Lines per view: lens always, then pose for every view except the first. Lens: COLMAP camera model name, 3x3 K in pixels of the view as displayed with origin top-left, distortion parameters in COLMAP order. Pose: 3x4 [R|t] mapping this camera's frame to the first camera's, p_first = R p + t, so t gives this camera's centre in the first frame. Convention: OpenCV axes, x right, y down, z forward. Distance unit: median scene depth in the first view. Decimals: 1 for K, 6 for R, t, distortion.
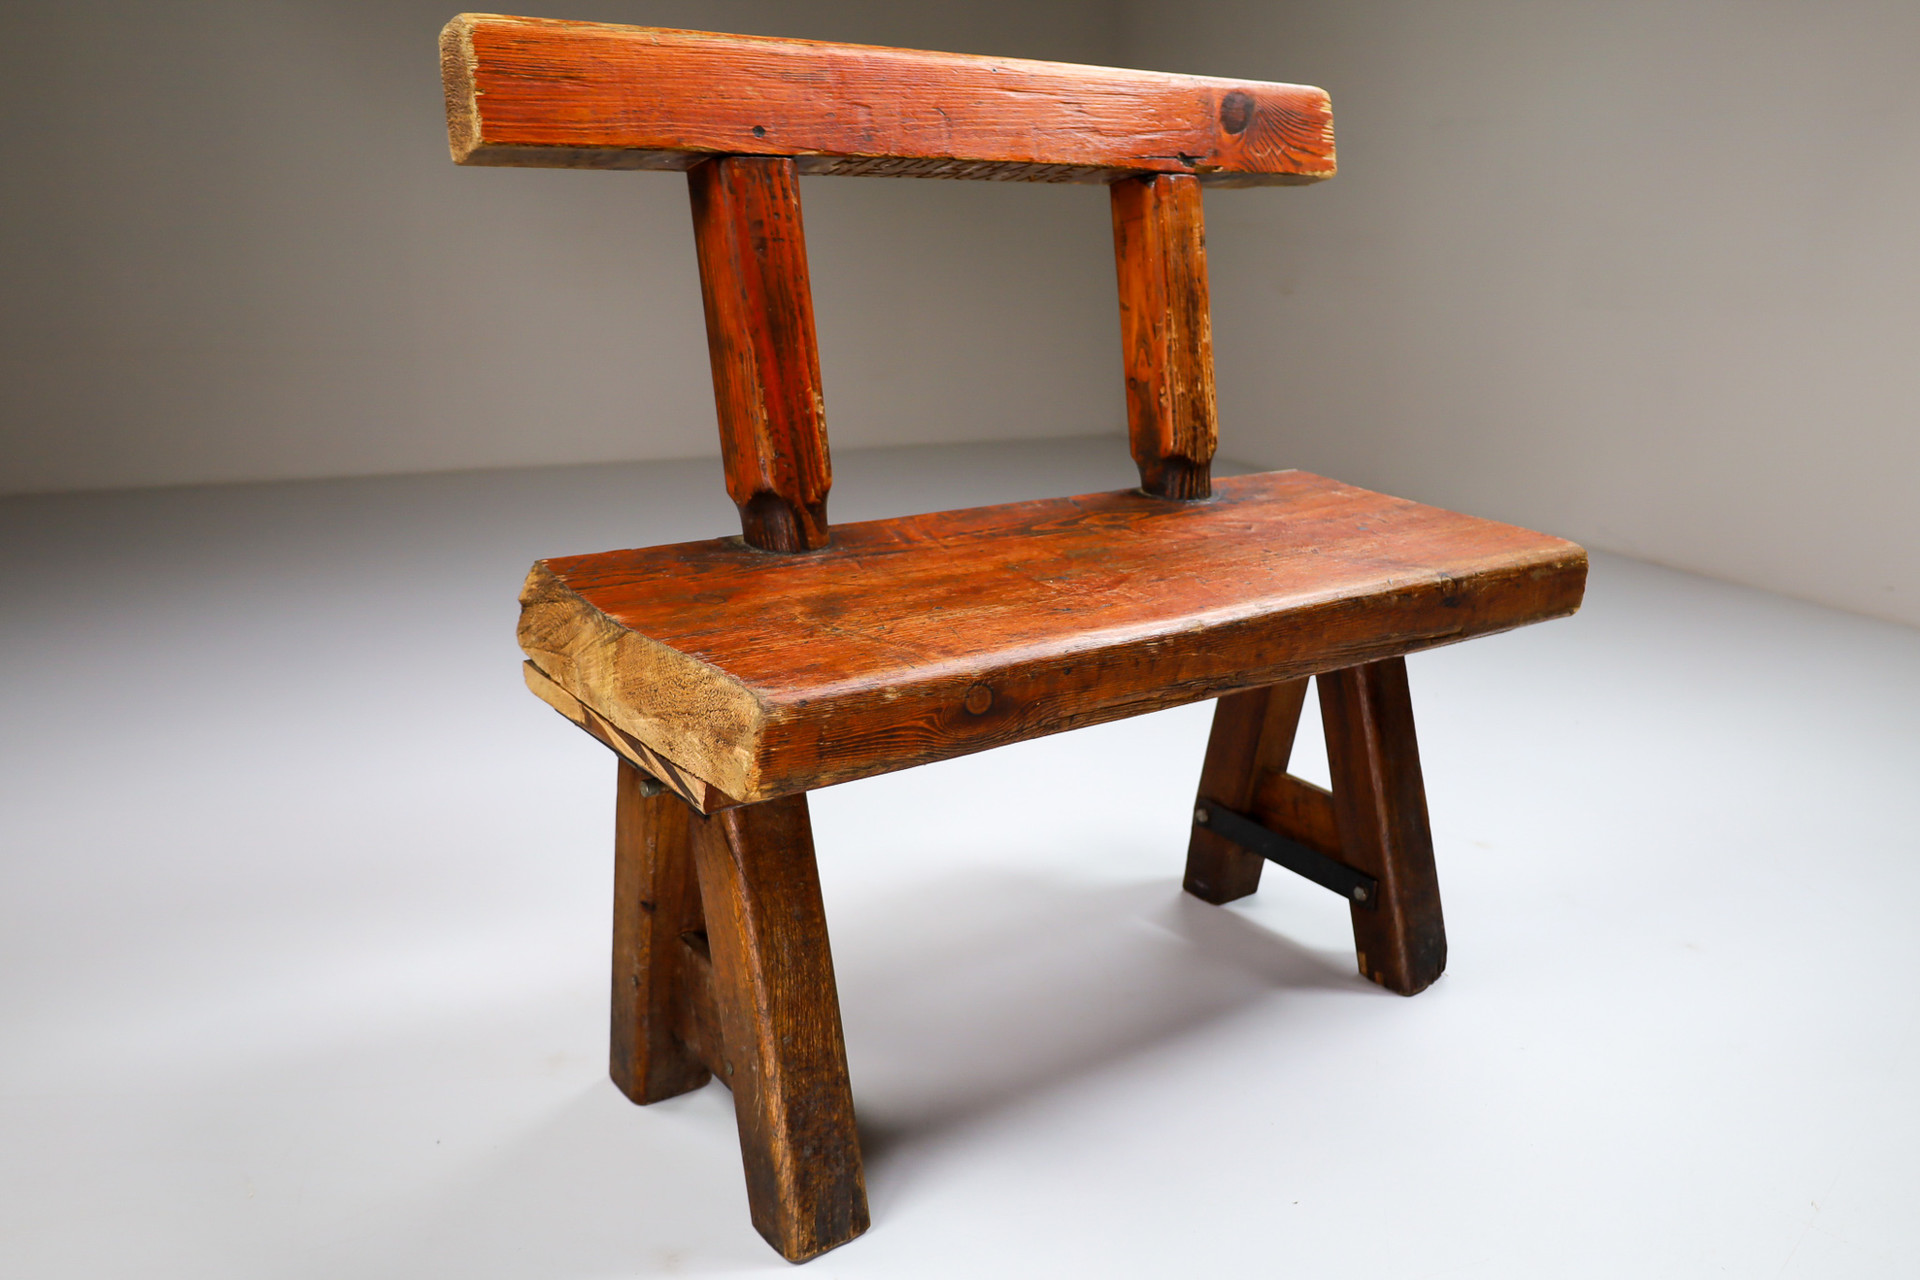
lens RADIAL K [[1579.1, 0, 971.8], [0, 1579.1, 730.2], [0, 0, 1]] dist [0.005136, 0.004859]
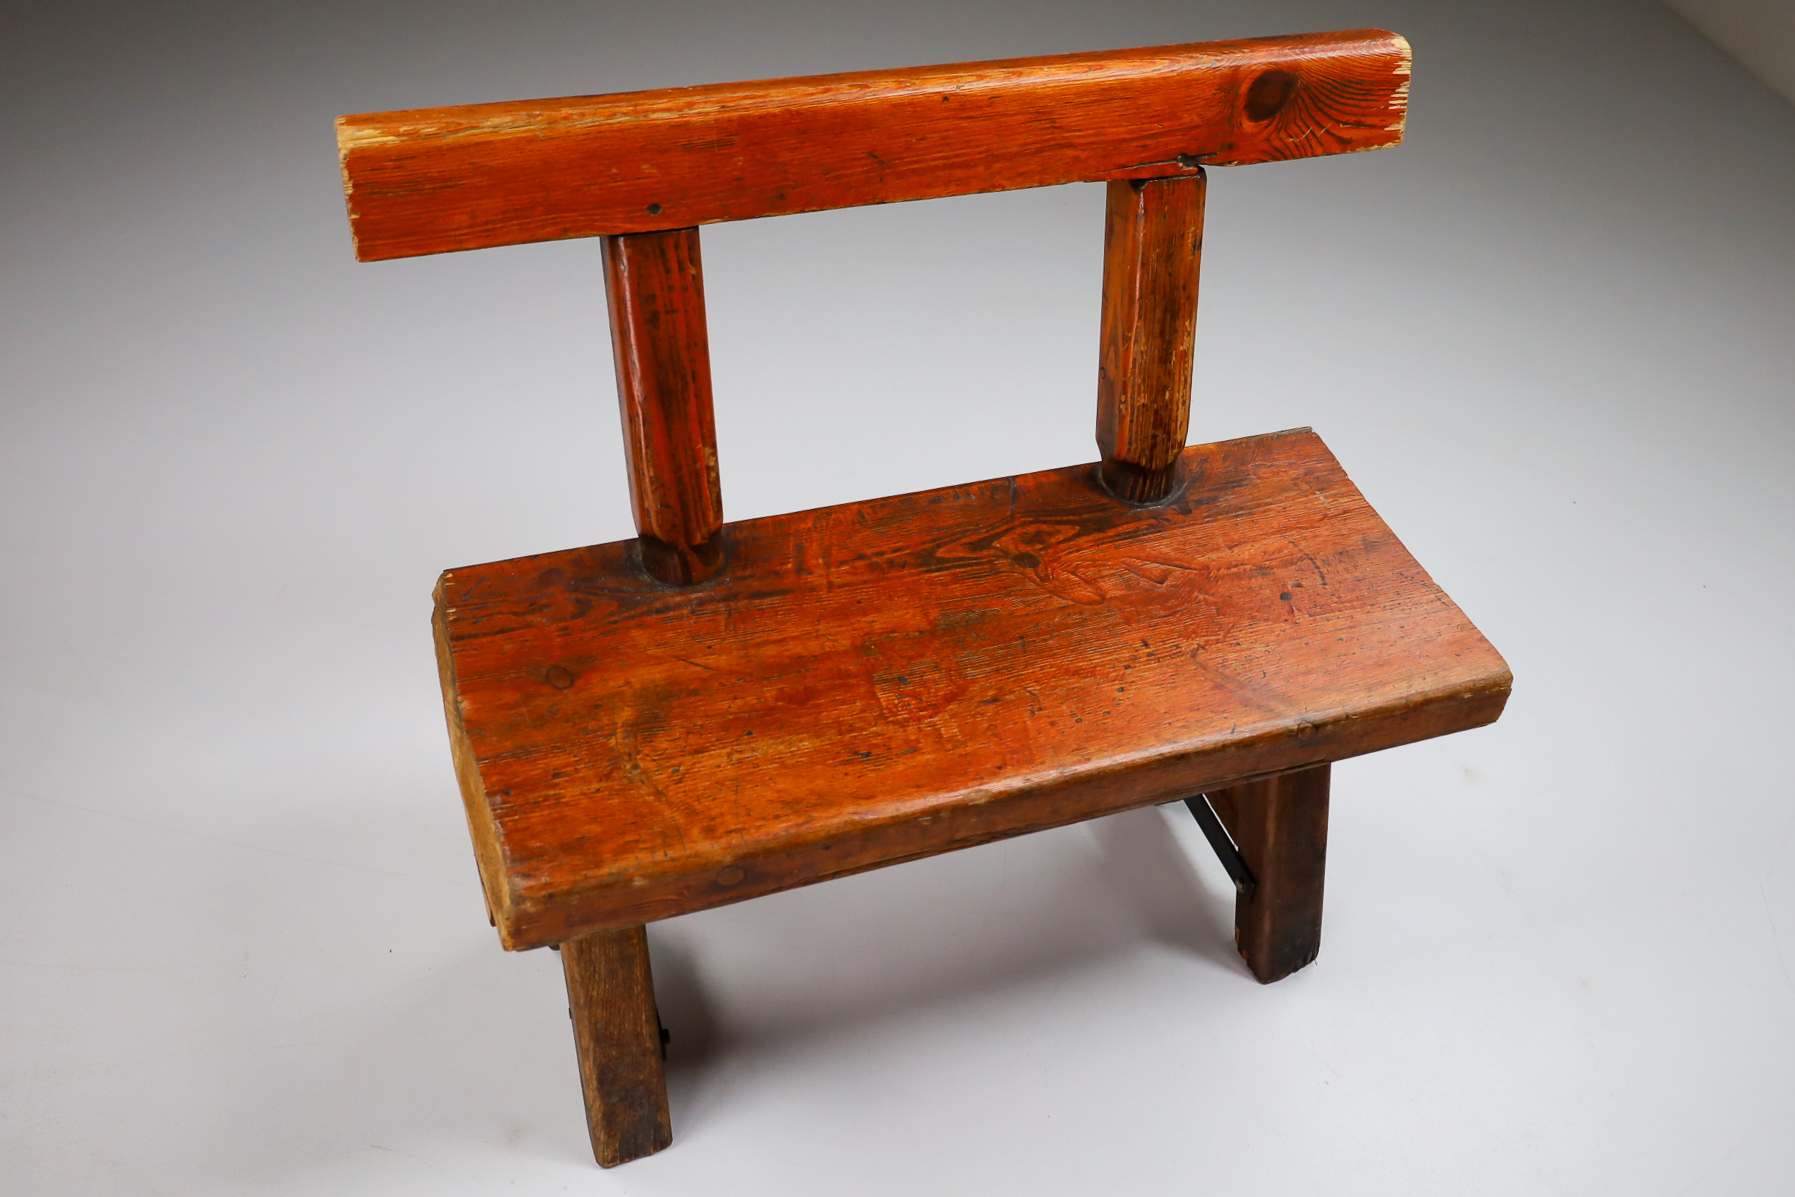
lens RADIAL K [[1685.0, 0, 889.9], [0, 1685.0, 697.2], [0, 0, 1]] dist [0.005749, 0.012523]
pose [[0.955068, 0.219243, -0.199446, 0.269985], [-0.121961, 0.904018, 0.409729, -0.532982], [0.270133, -0.366994, 0.890137, -0.000729]]
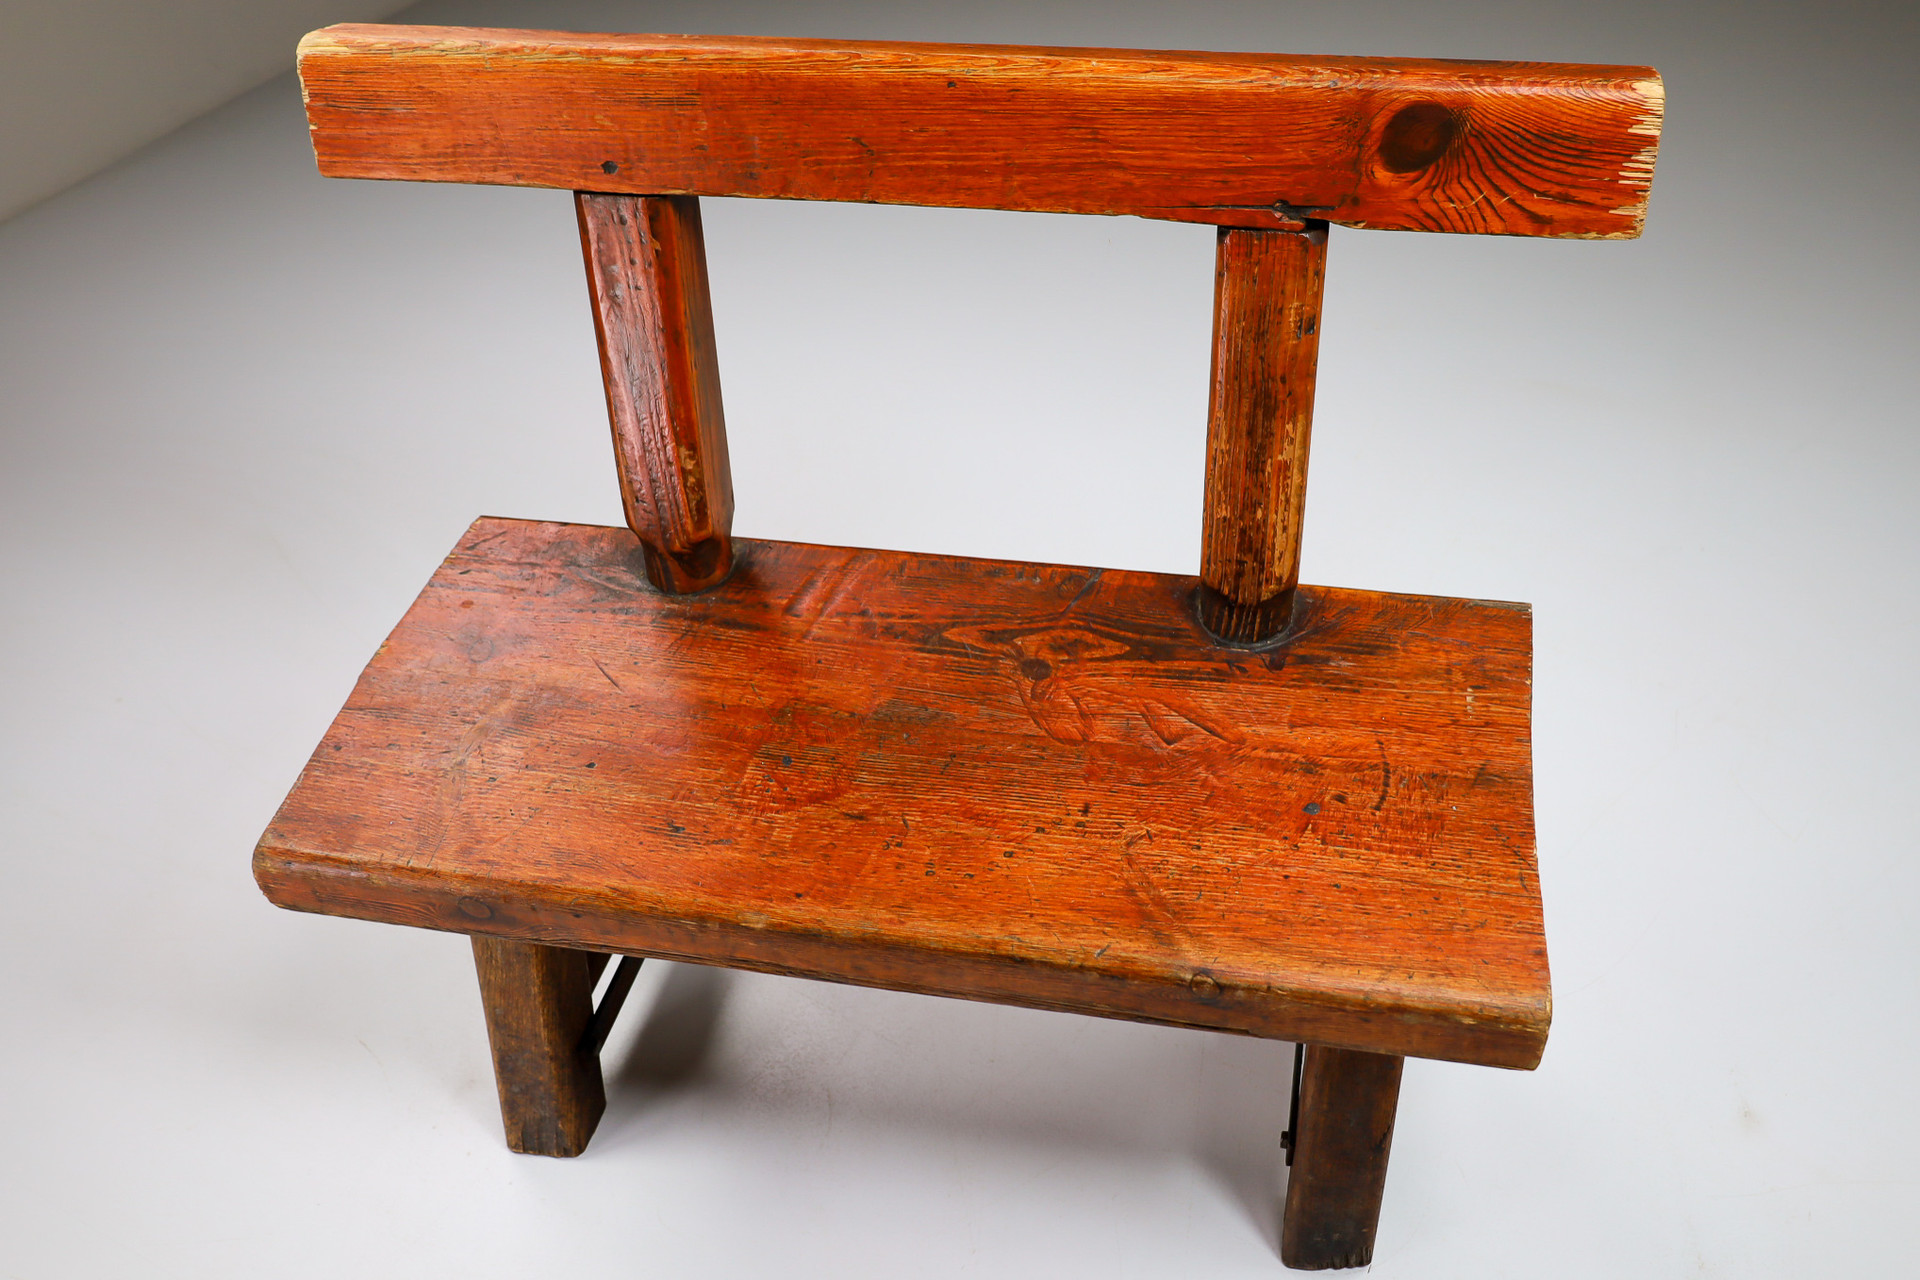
lens RADIAL K [[1579.1, 0, 971.8], [0, 1579.1, 730.2], [0, 0, 1]] dist [0.005136, 0.004859]
pose [[0.668853, 0.477435, -0.569817, 0.618240], [-0.174028, 0.845767, 0.504373, -0.570200], [0.722737, -0.238187, 0.648782, 0.491084]]
